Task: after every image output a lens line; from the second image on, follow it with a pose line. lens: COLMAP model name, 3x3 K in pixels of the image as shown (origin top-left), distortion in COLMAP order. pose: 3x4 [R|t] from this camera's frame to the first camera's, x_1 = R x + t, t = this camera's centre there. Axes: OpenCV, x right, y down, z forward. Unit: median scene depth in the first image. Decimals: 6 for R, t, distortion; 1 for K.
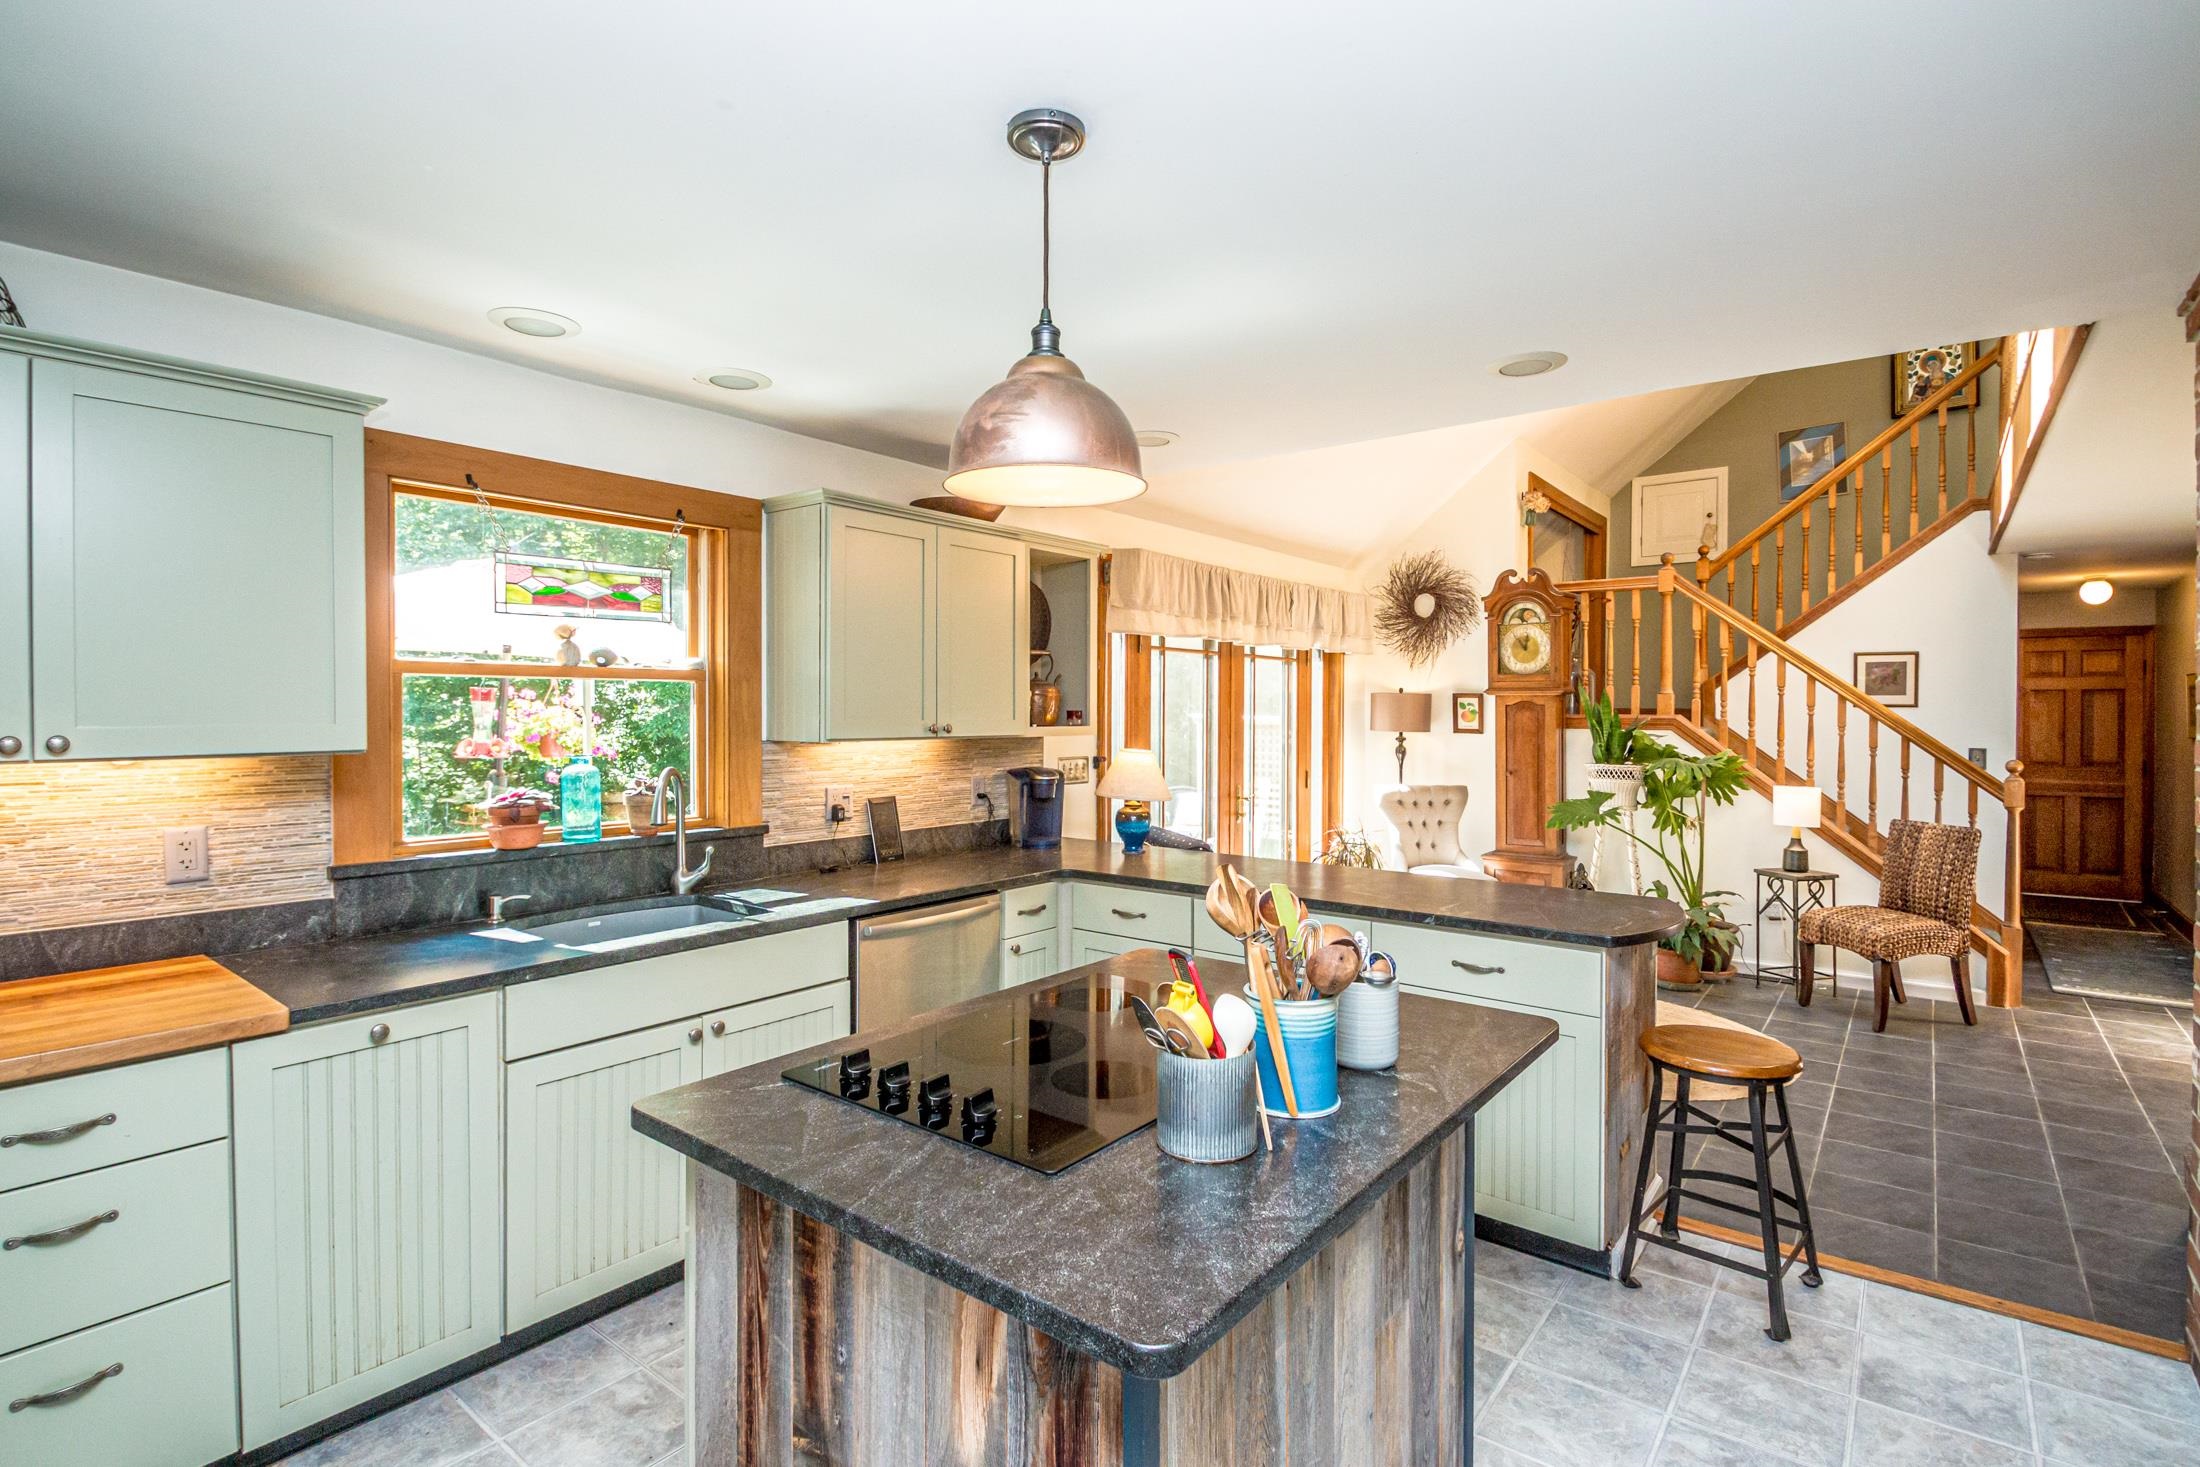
lens RADIAL K [[1059.8, 0, 1122.4], [0, 1059.8, 680.9], [0, 0, 1]] dist [0.009403, -0.011756]
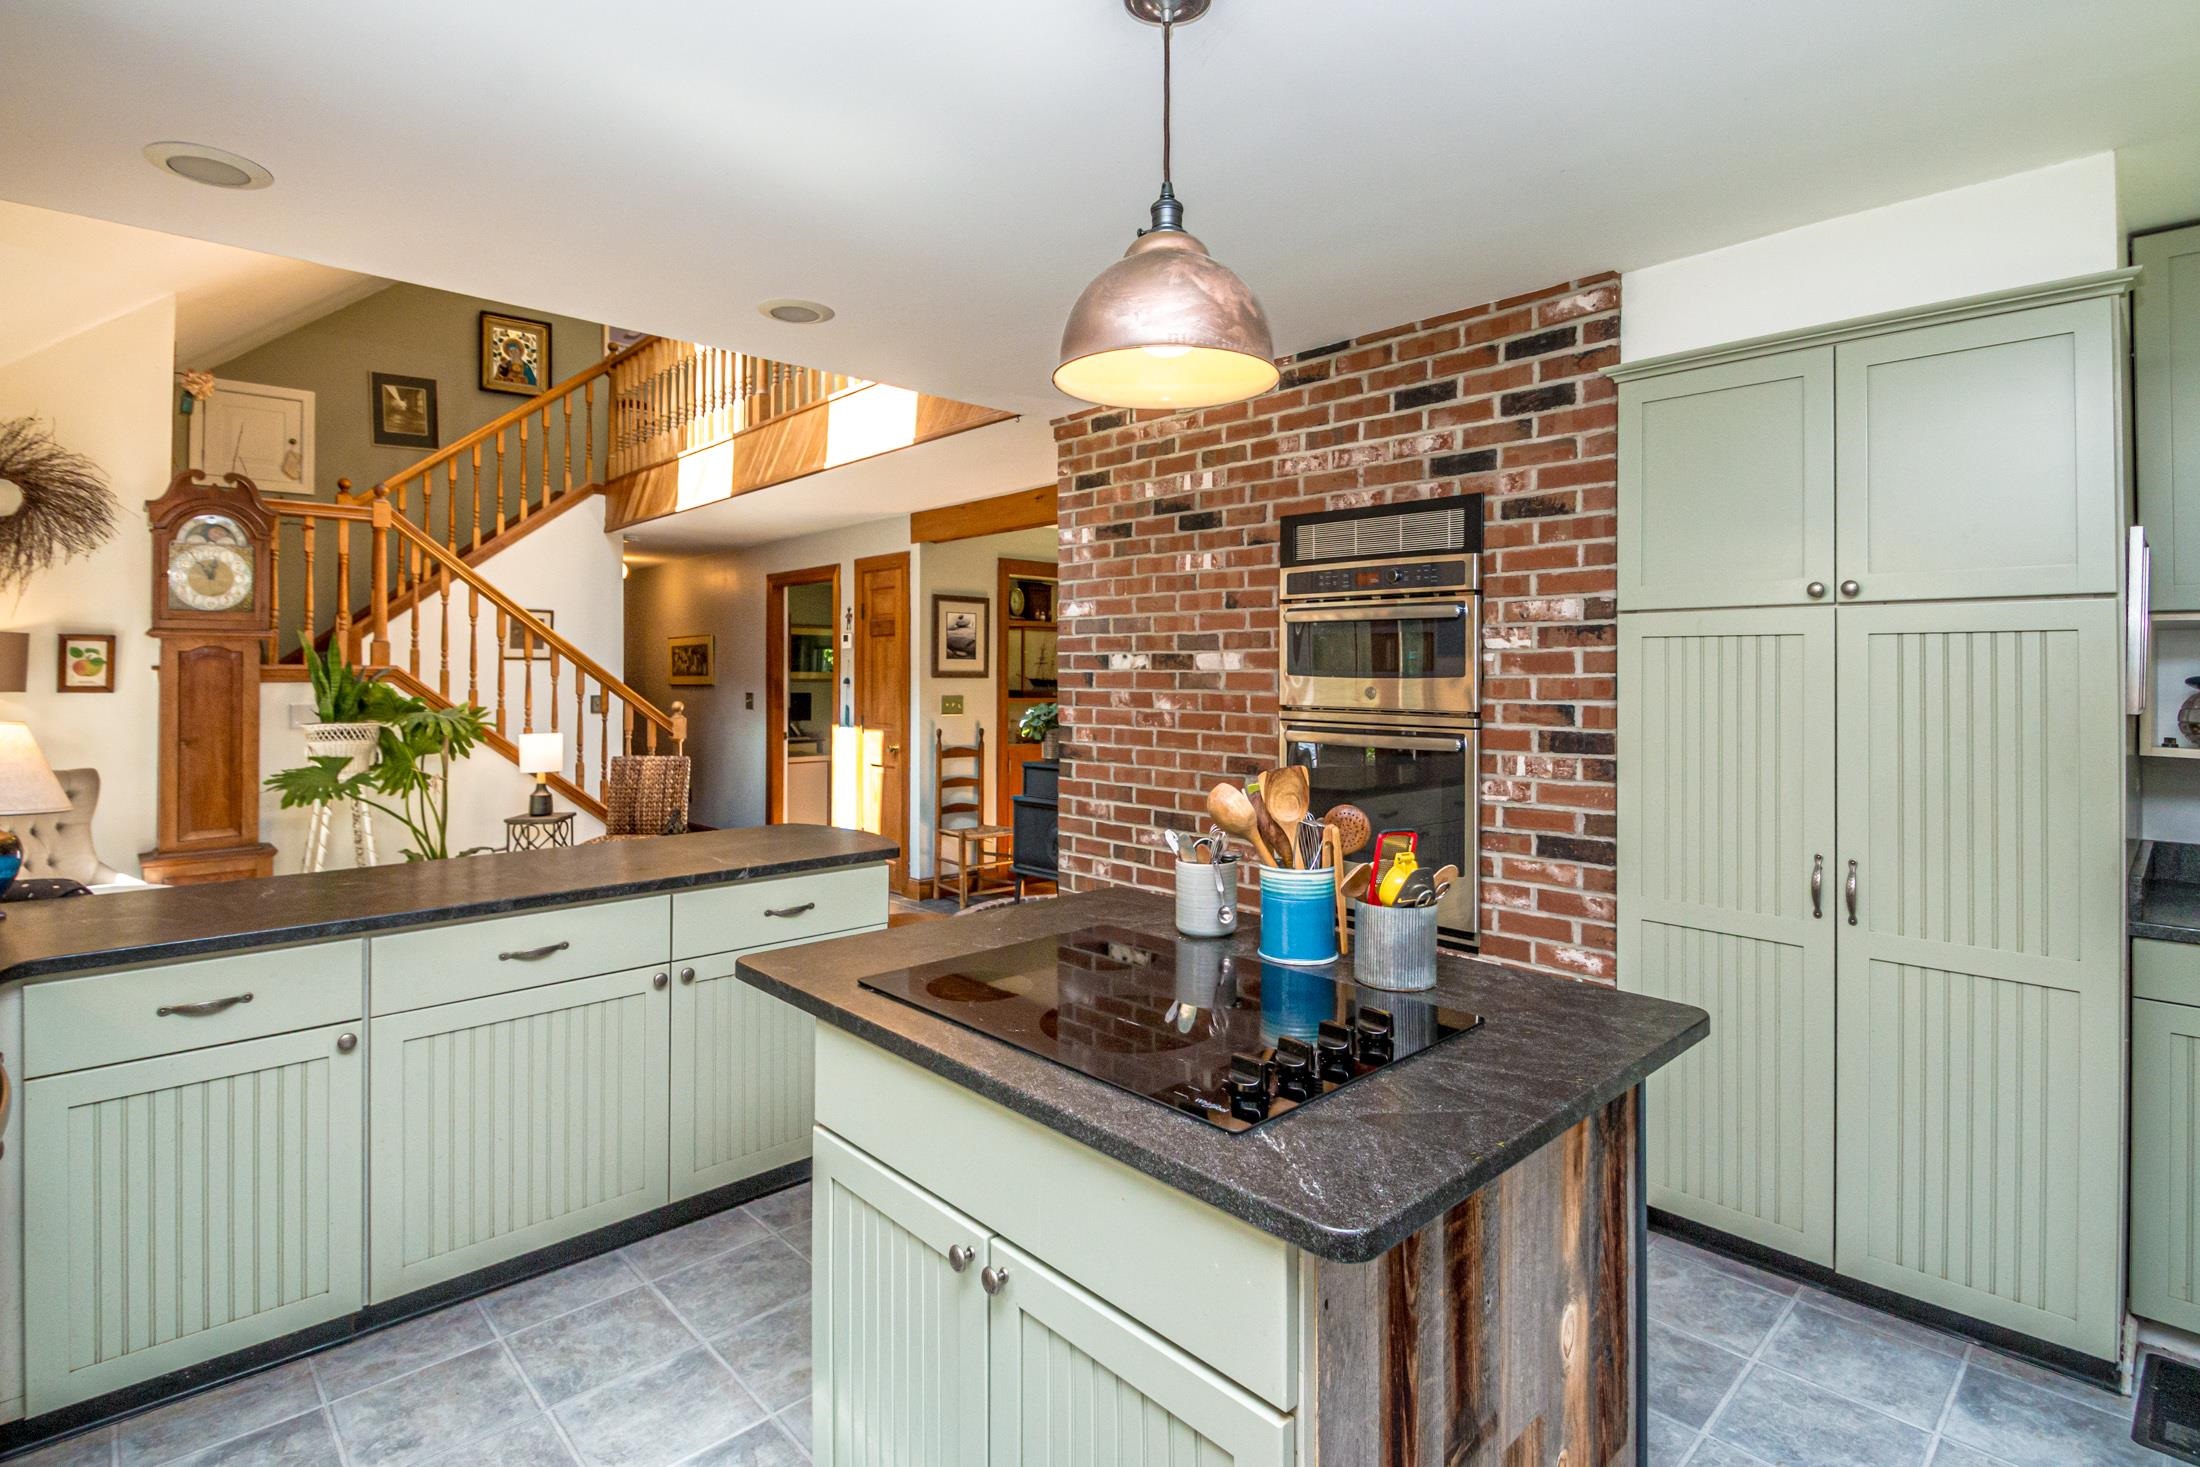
lens RADIAL K [[1059.8, 0, 1095.2], [0, 1059.8, 672.5], [0, 0, 1]] dist [0.009403, -0.011756]
pose [[0.180320, -0.000008, 0.983608, -0.291447], [-0.026796, 0.999629, 0.004921, 0.019232], [-0.983243, -0.027244, 0.180253, 0.274848]]
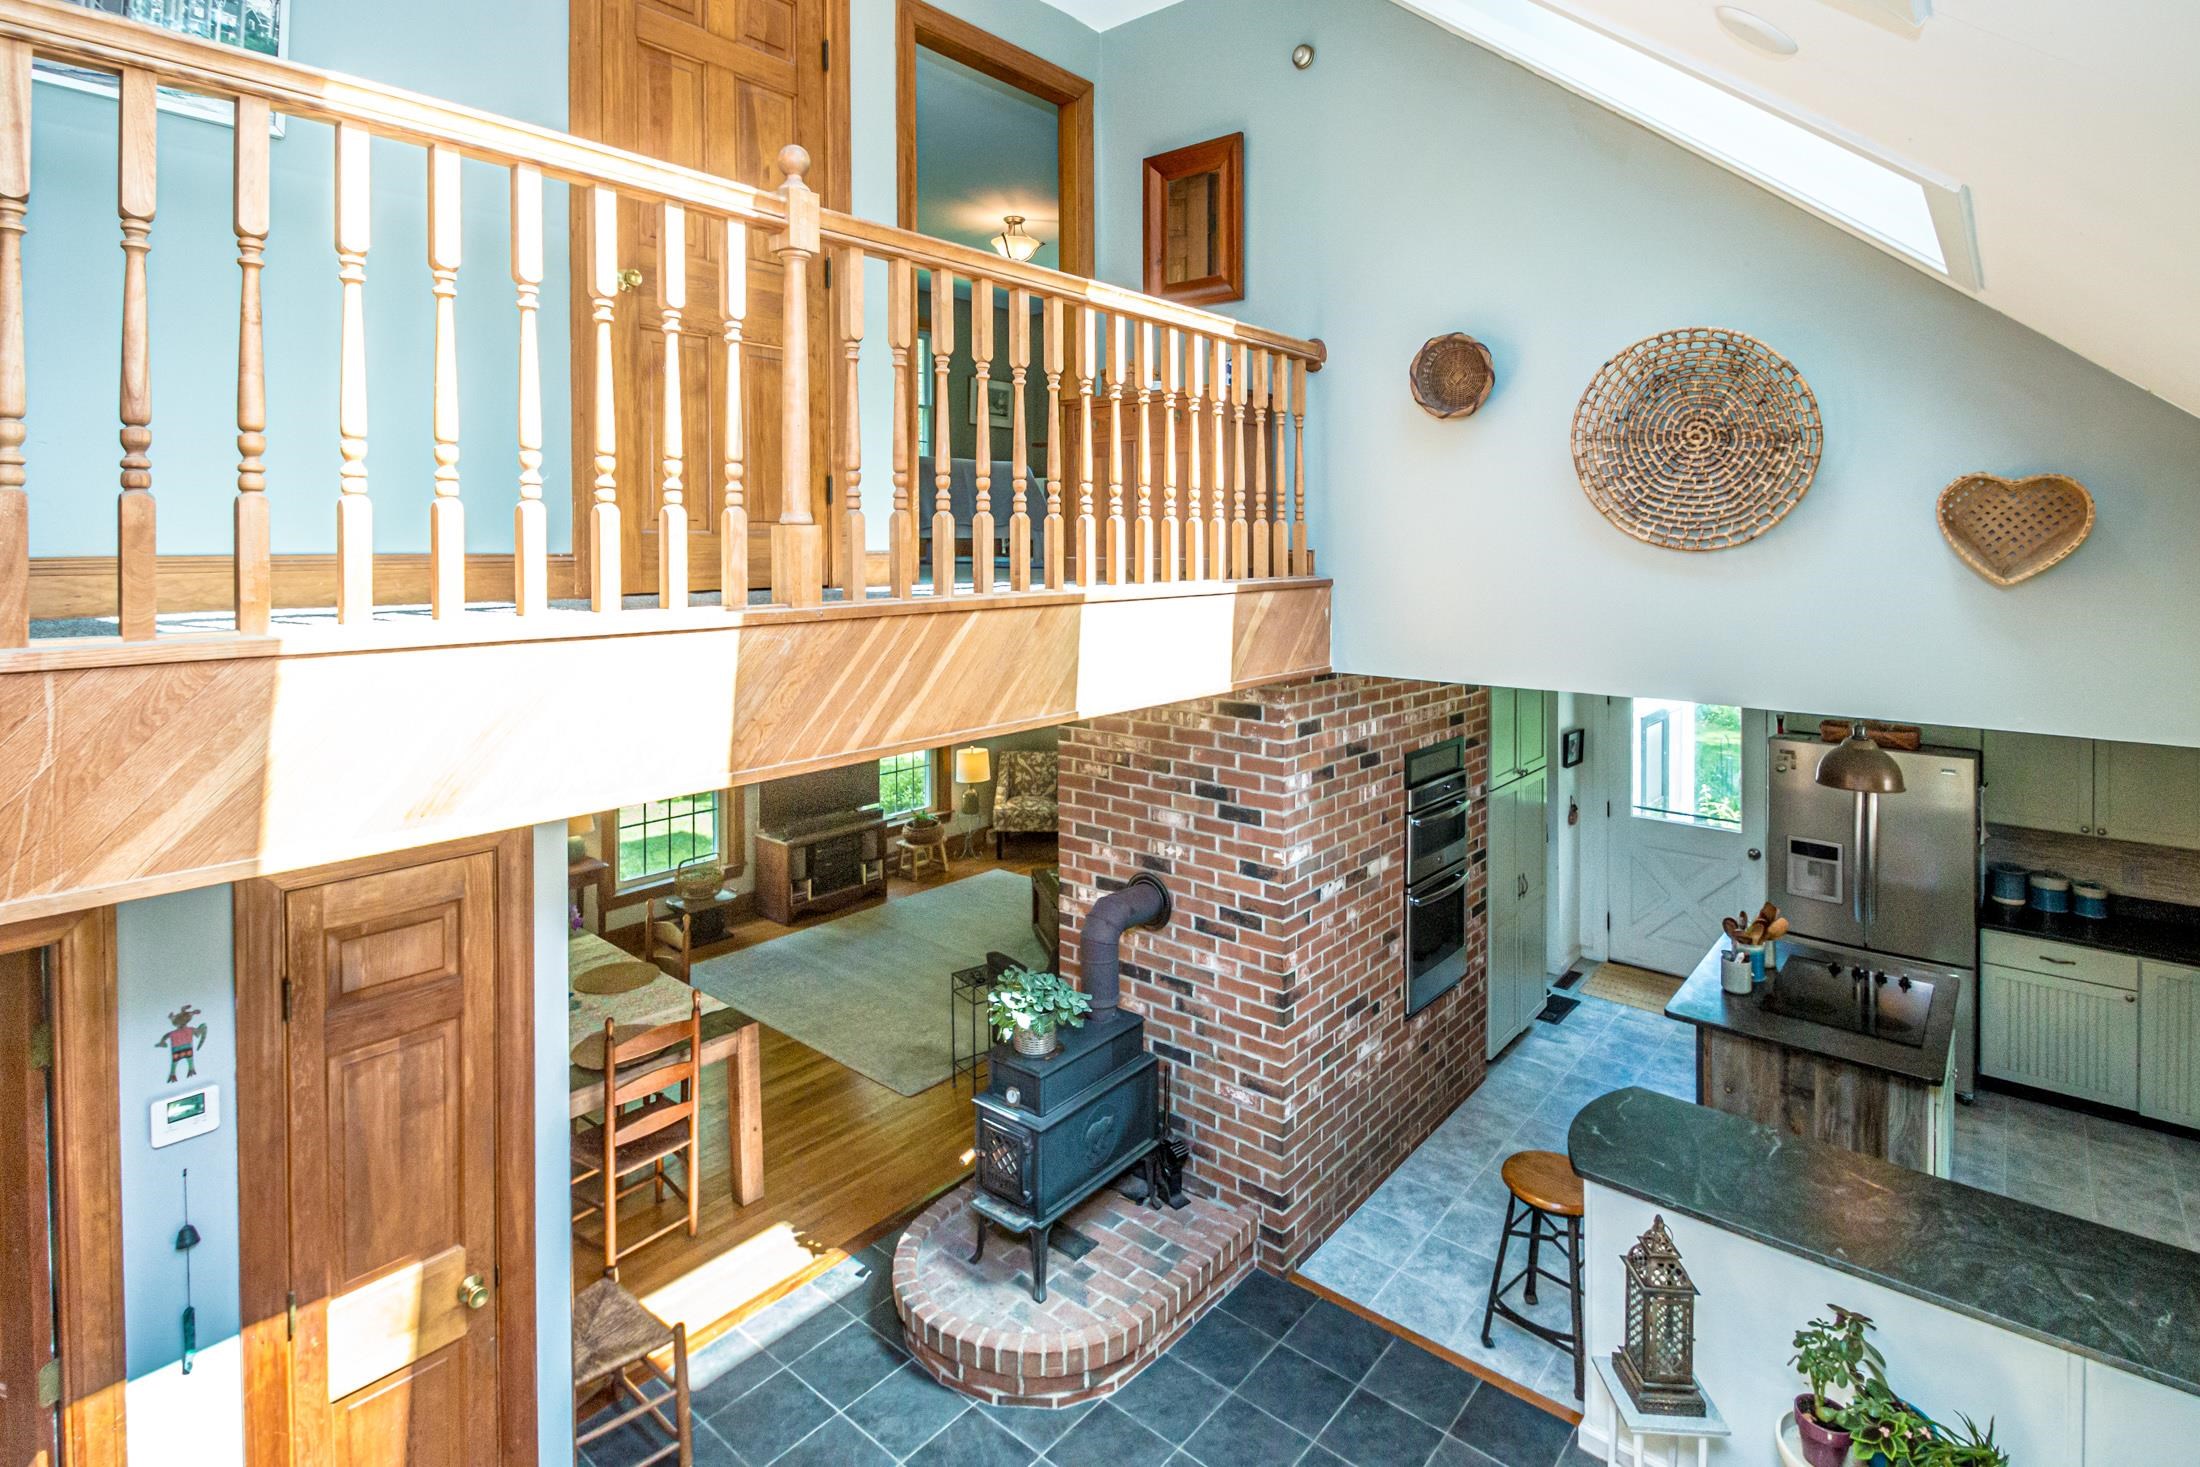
lens RADIAL K [[1059.8, 0, 1077.6], [0, 1059.8, 536.3], [0, 0, 1]] dist [0.009403, -0.011756]
pose [[-0.996580, -0.002191, 0.082602, 0.515817], [-0.005083, 0.999381, -0.034813, -0.216927], [-0.082474, -0.035114, -0.995974, 1.185202]]
